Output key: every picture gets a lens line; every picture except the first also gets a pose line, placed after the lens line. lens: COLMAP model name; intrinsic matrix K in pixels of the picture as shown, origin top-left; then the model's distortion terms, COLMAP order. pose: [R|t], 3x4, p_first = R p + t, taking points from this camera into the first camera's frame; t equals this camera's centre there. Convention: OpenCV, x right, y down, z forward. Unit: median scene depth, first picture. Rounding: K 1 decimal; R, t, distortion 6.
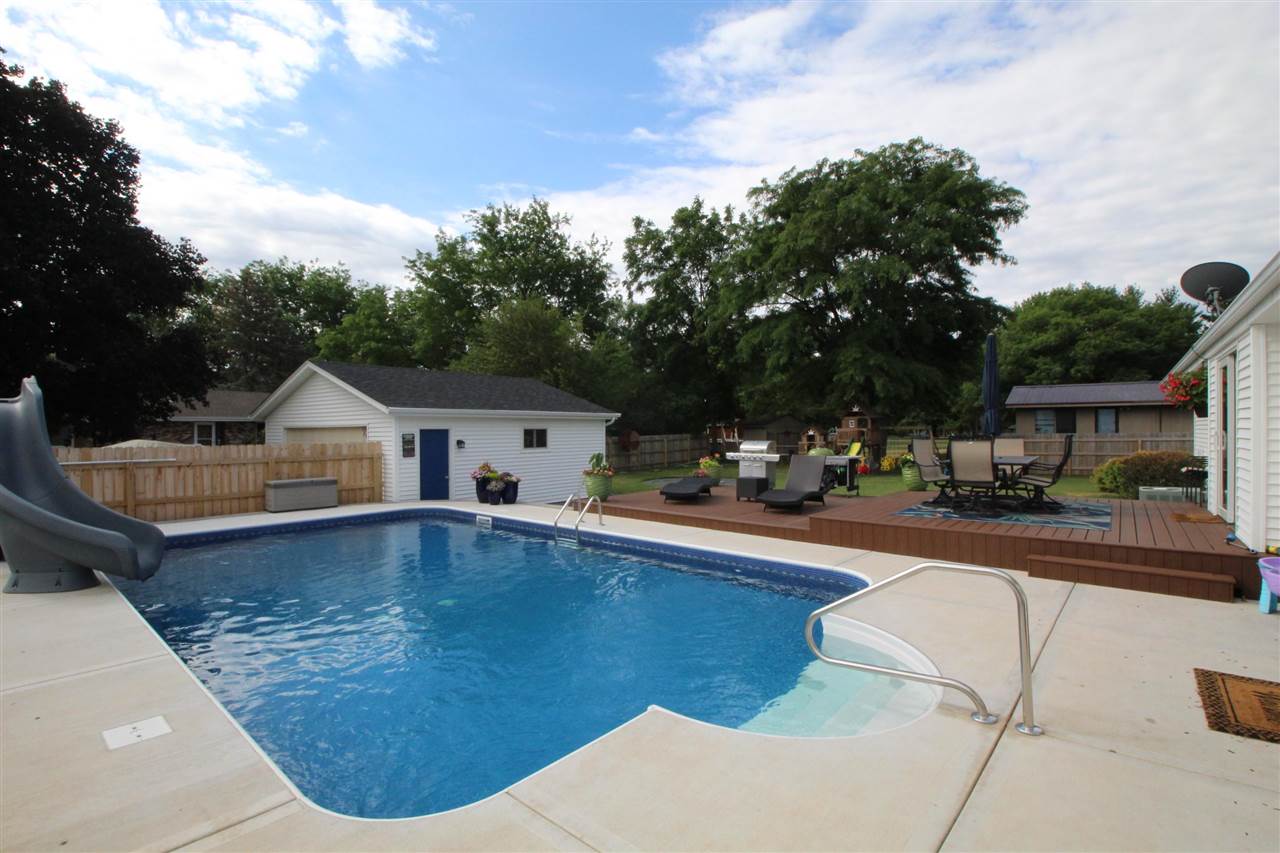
lens RADIAL K [[596.2, 0, 635.3], [0, 596.2, 422.6], [0, 0, 1]] dist [0.010499, -0.008146]
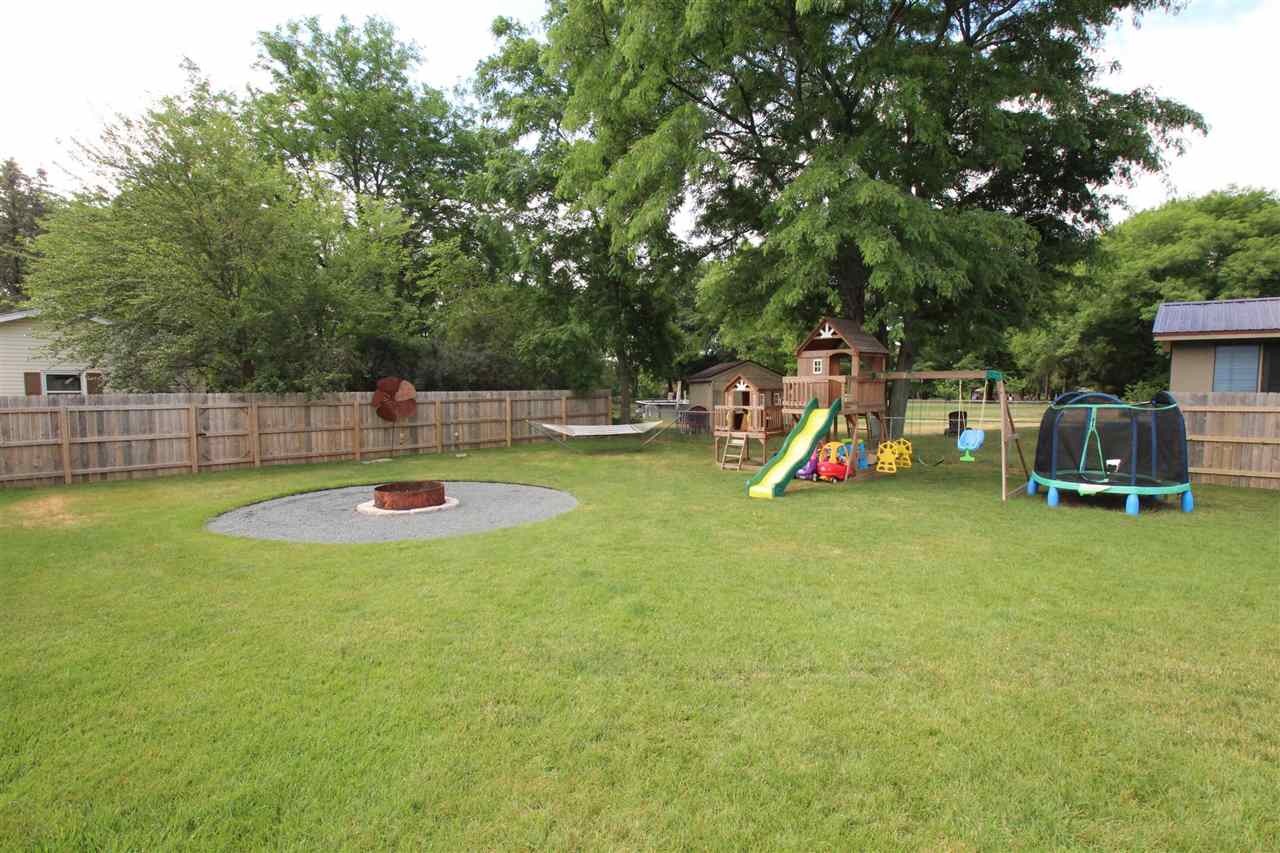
lens RADIAL K [[596.2, 0, 639.8], [0, 596.2, 434.2], [0, 0, 1]] dist [0.010499, -0.008146]
pose [[0.998082, 0.012533, -0.060616, 0.267246], [-0.007053, 0.995936, 0.089790, 0.013157], [0.061495, -0.089191, 0.994114, 0.570086]]
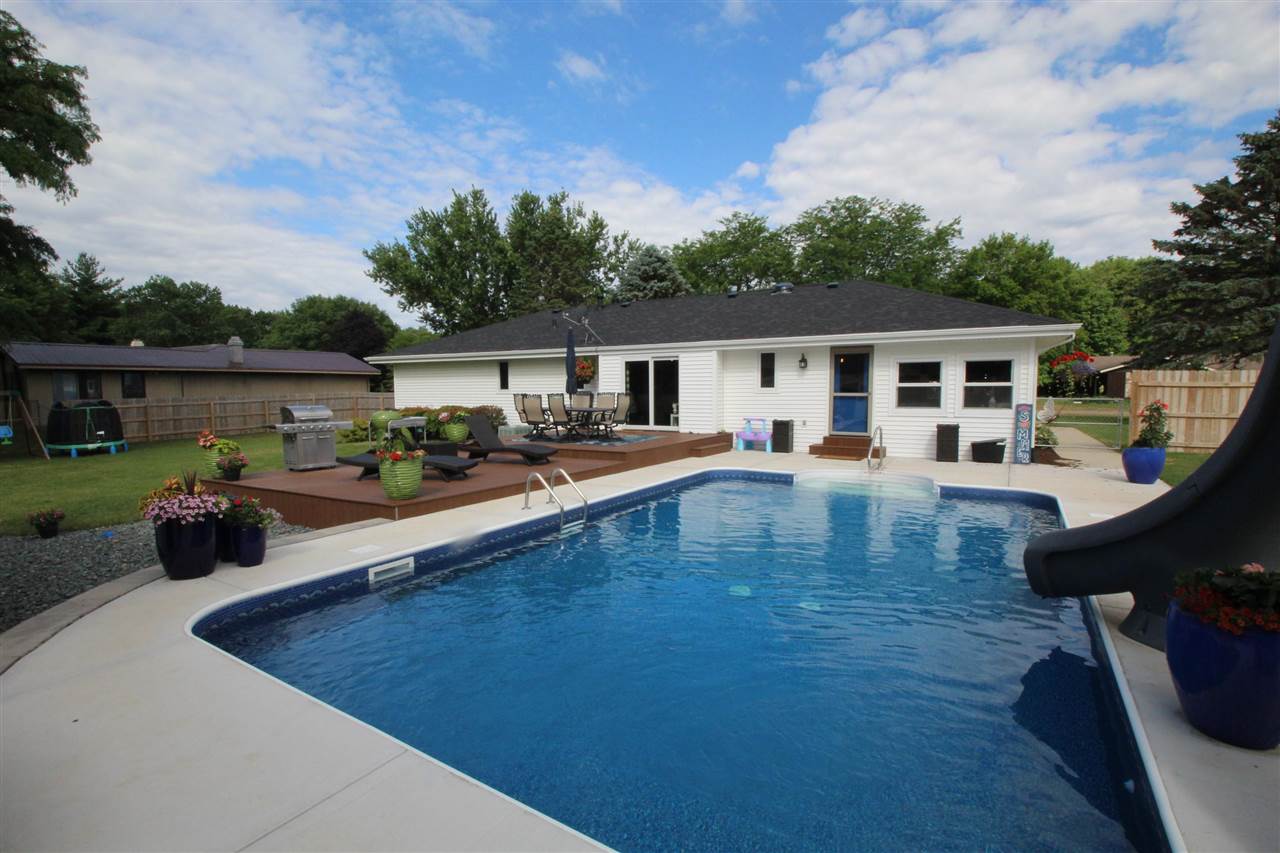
lens RADIAL K [[596.2, 0, 638.9], [0, 596.2, 425.7], [0, 0, 1]] dist [0.010499, -0.008146]
pose [[-0.174147, -0.056933, 0.983072, -0.346634], [-0.000472, 0.998332, 0.057733, 0.006085], [-0.984720, 0.009590, -0.173884, 0.393708]]
